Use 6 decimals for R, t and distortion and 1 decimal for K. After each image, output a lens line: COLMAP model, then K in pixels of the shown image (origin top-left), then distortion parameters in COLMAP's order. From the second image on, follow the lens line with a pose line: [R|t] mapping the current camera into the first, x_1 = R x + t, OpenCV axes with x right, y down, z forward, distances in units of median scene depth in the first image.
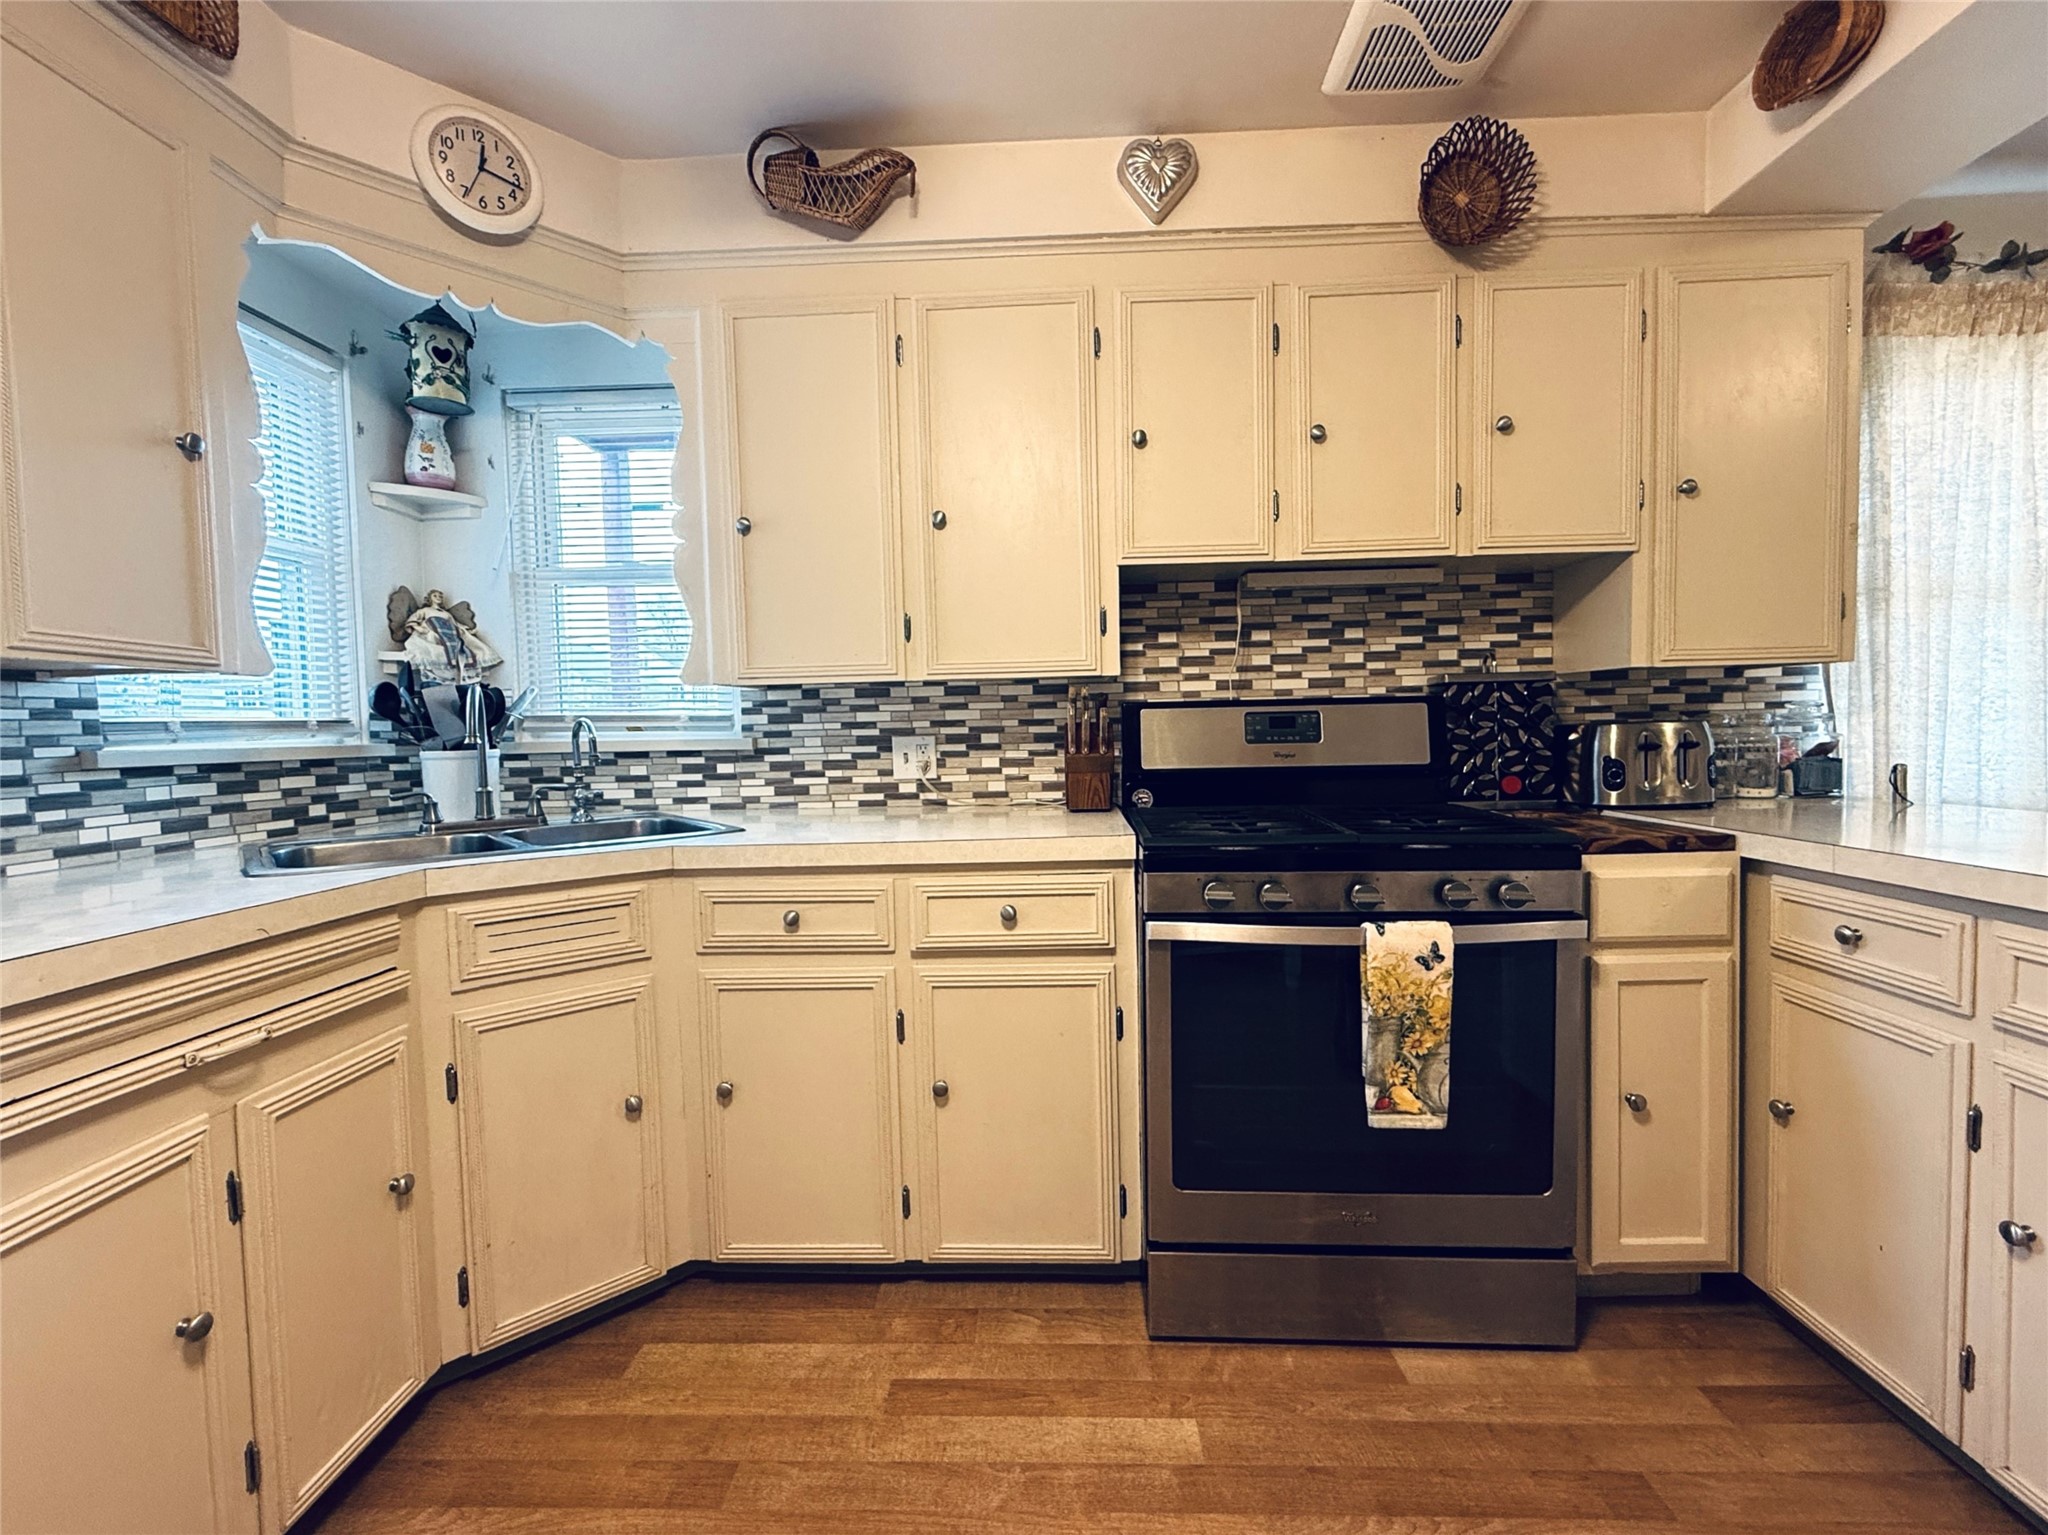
lens RADIAL K [[888.0, 0, 1026.0], [0, 888.0, 770.0], [0, 0, 1]] dist [0.004160, 0.000667]
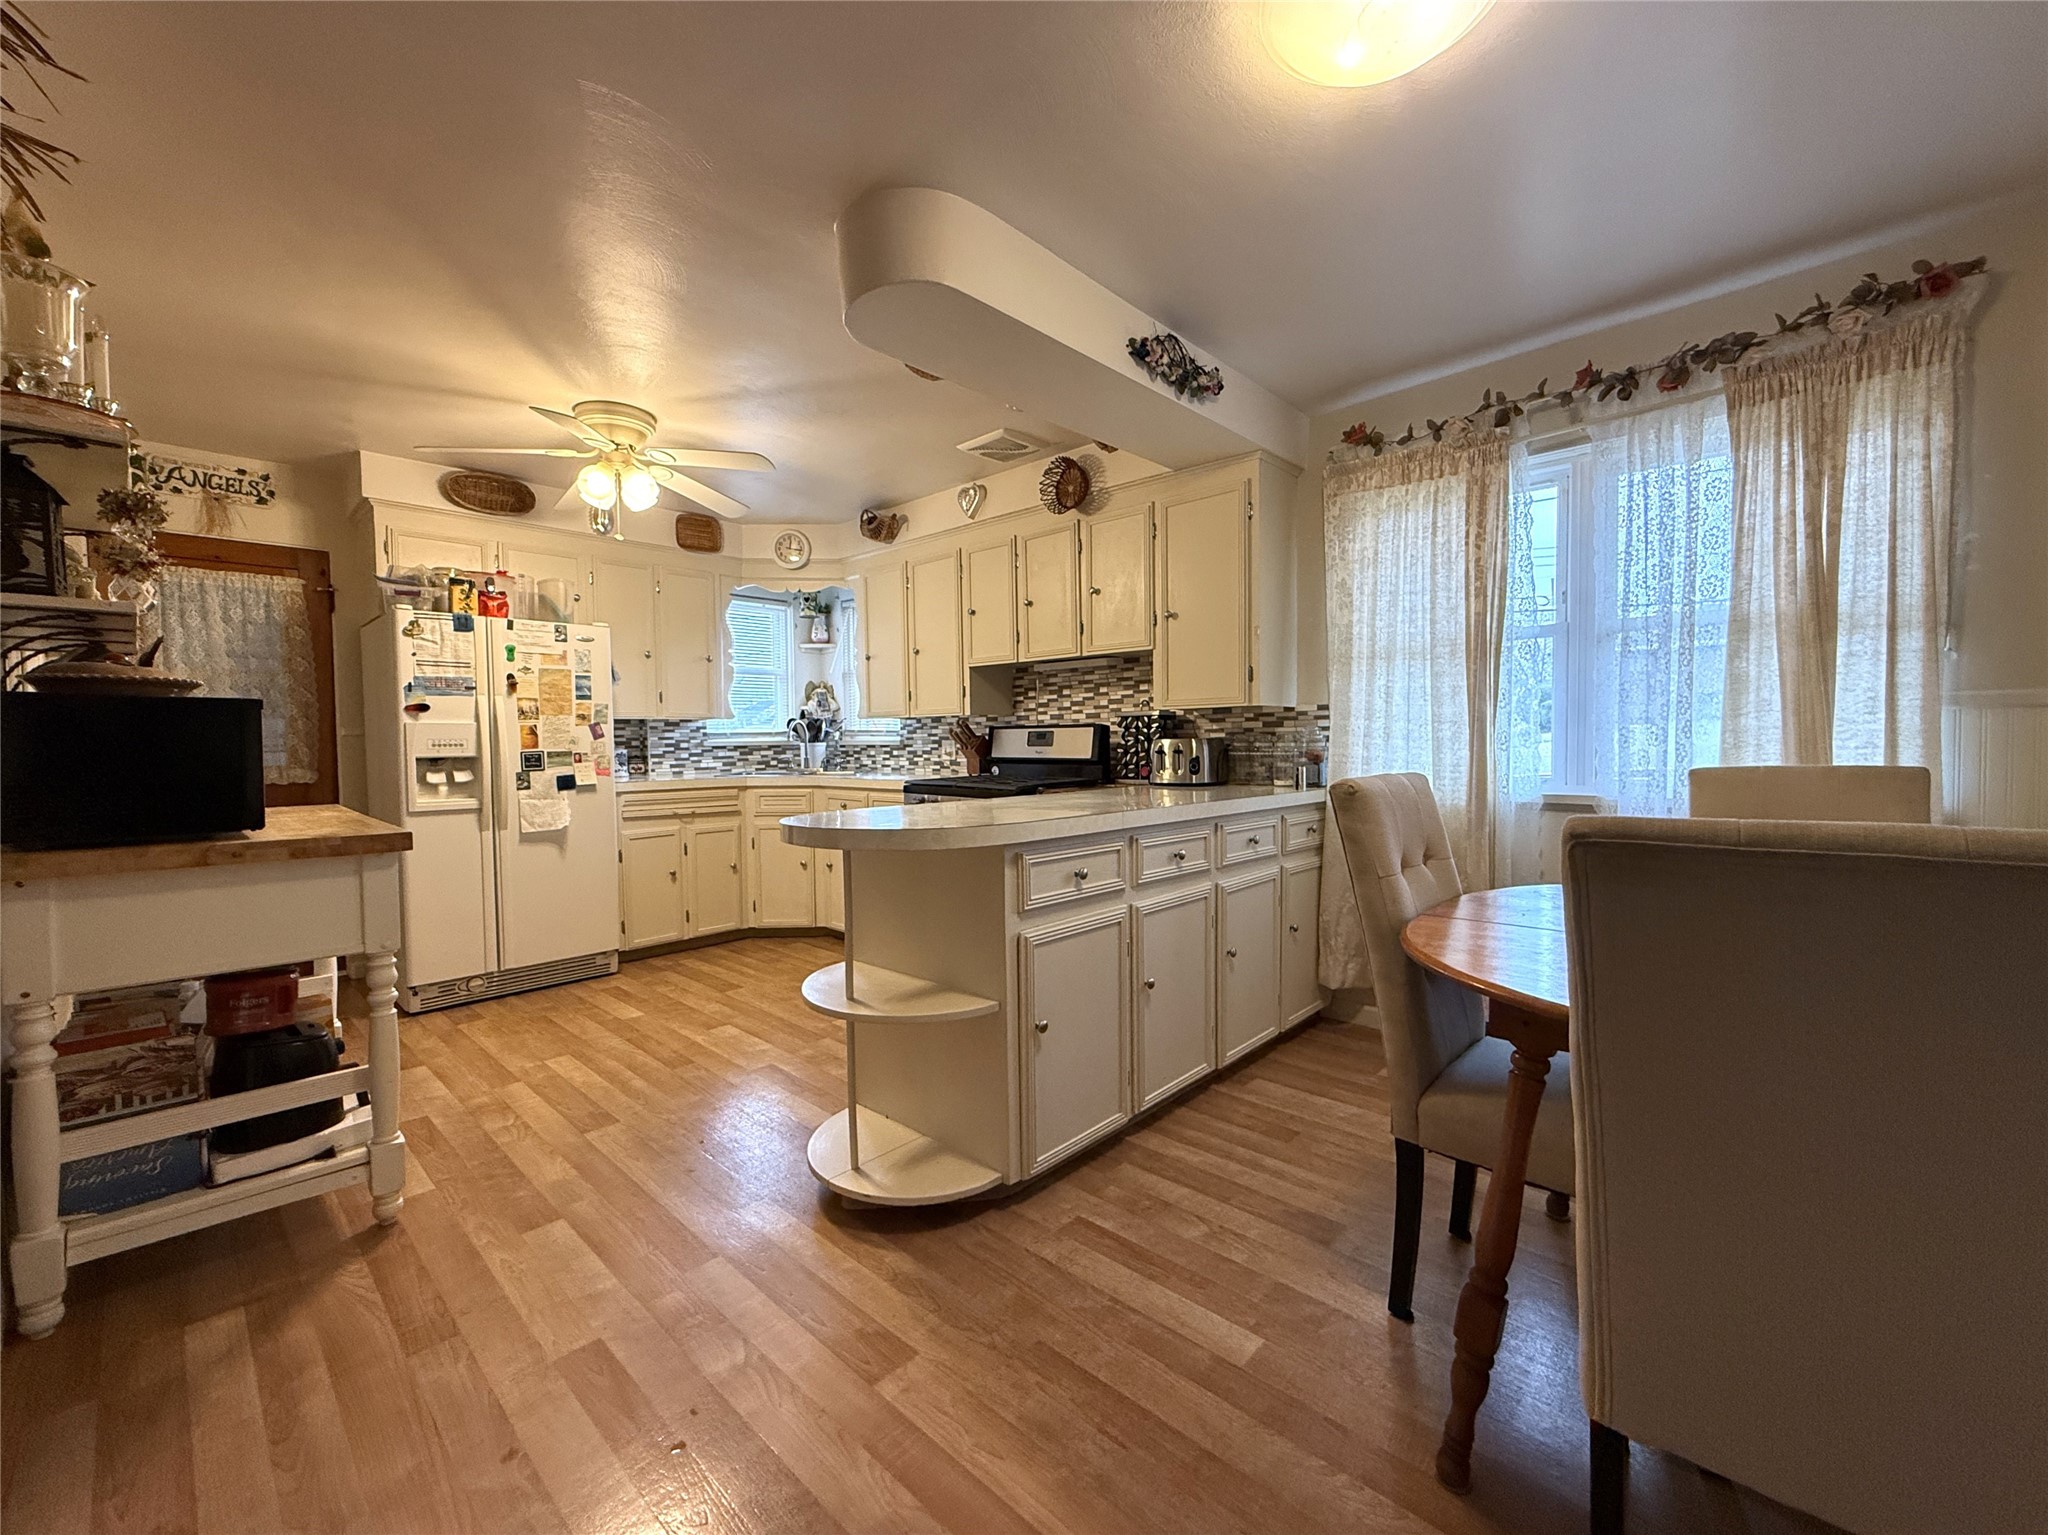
lens RADIAL K [[815.5, 0, 1025.6], [0, 815.5, 768.6], [0, 0, 1]] dist [-0.001284, 0.000116]
pose [[0.752962, 0.037891, -0.656973, 1.482242], [-0.038994, 0.999156, 0.012935, -0.002006], [0.656908, 0.015878, 0.753803, -0.437792]]
